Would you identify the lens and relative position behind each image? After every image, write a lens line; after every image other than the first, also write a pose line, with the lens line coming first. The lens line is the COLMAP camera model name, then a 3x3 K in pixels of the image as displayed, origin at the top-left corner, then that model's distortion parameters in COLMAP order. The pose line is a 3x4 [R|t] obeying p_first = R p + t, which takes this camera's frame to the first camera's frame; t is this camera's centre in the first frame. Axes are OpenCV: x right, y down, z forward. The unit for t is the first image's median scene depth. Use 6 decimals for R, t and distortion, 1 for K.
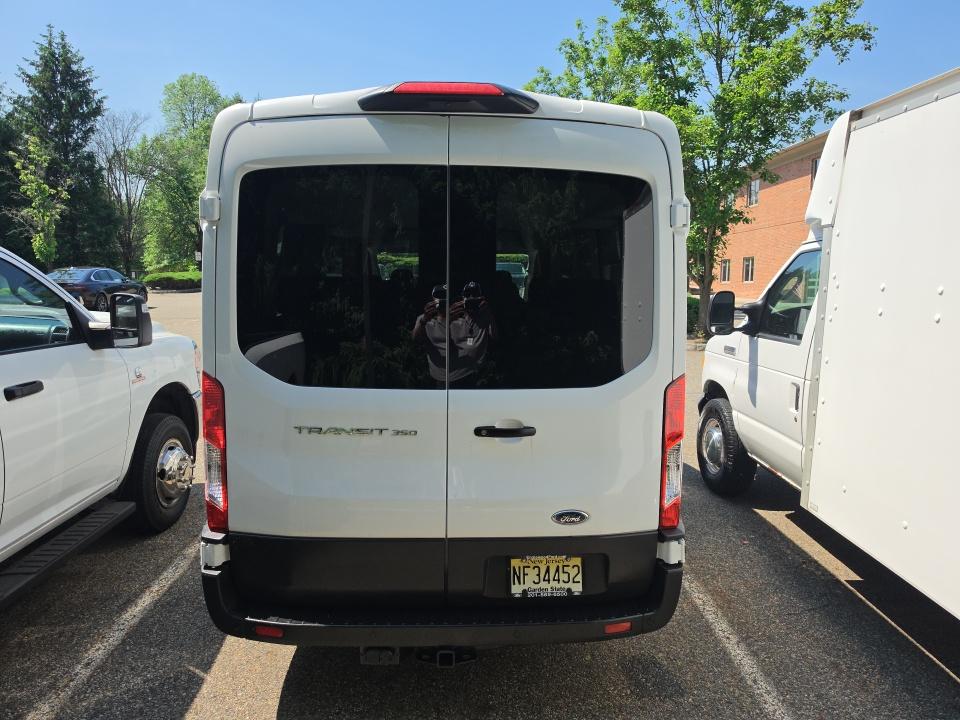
lens RADIAL K [[681.1, 0, 478.6], [0, 681.1, 360.7], [0, 0, 1]] dist [0.028662, -0.046506]
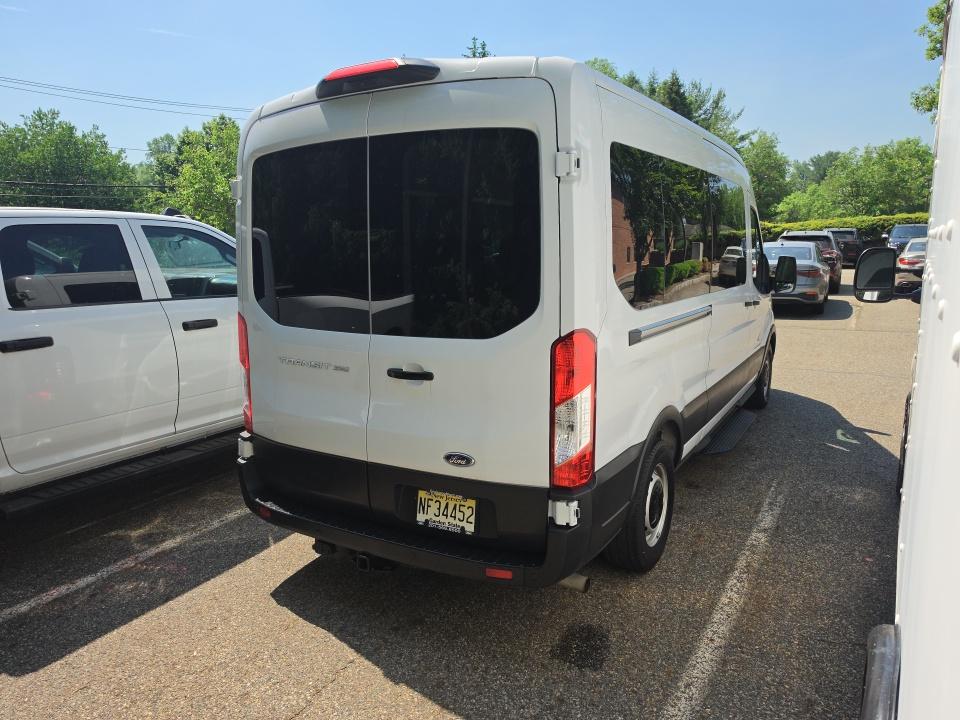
lens RADIAL K [[681.1, 0, 478.8], [0, 681.1, 356.2], [0, 0, 1]] dist [0.028662, -0.046506]
pose [[0.833169, 0.063579, -0.549351, 0.719857], [-0.046232, 0.997900, 0.045375, 0.019222], [0.551083, -0.012408, 0.834358, 0.132787]]
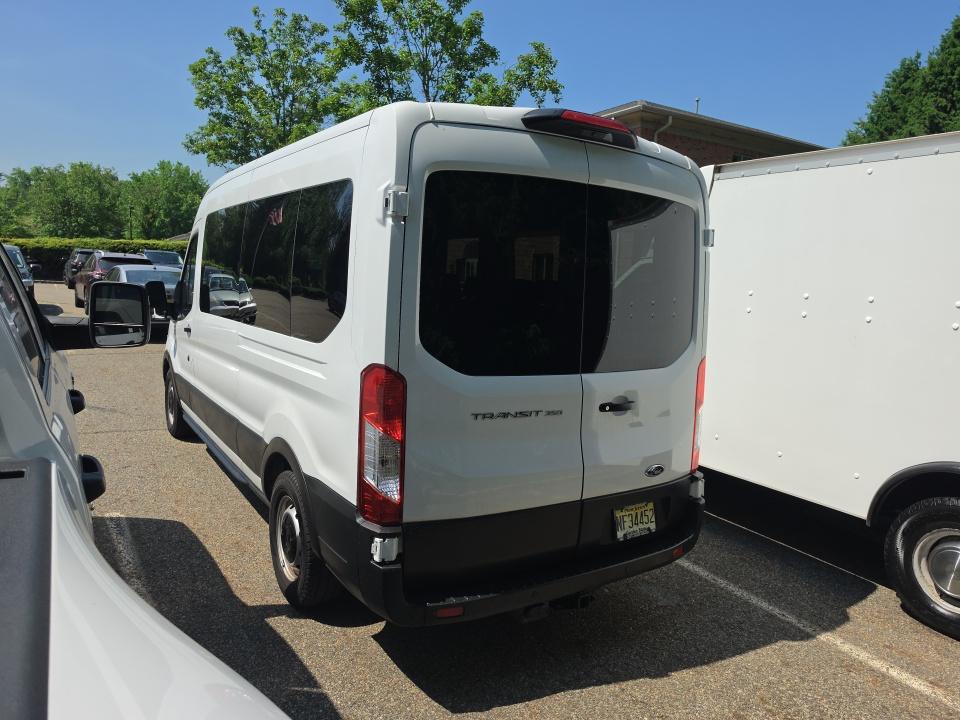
lens RADIAL K [[681.1, 0, 480.9], [0, 681.1, 357.6], [0, 0, 1]] dist [0.028662, -0.046506]
pose [[0.855000, -0.028311, 0.517855, -0.780282], [0.027941, 0.999573, 0.008514, -0.000395], [-0.517875, 0.007190, 0.855426, 0.077381]]
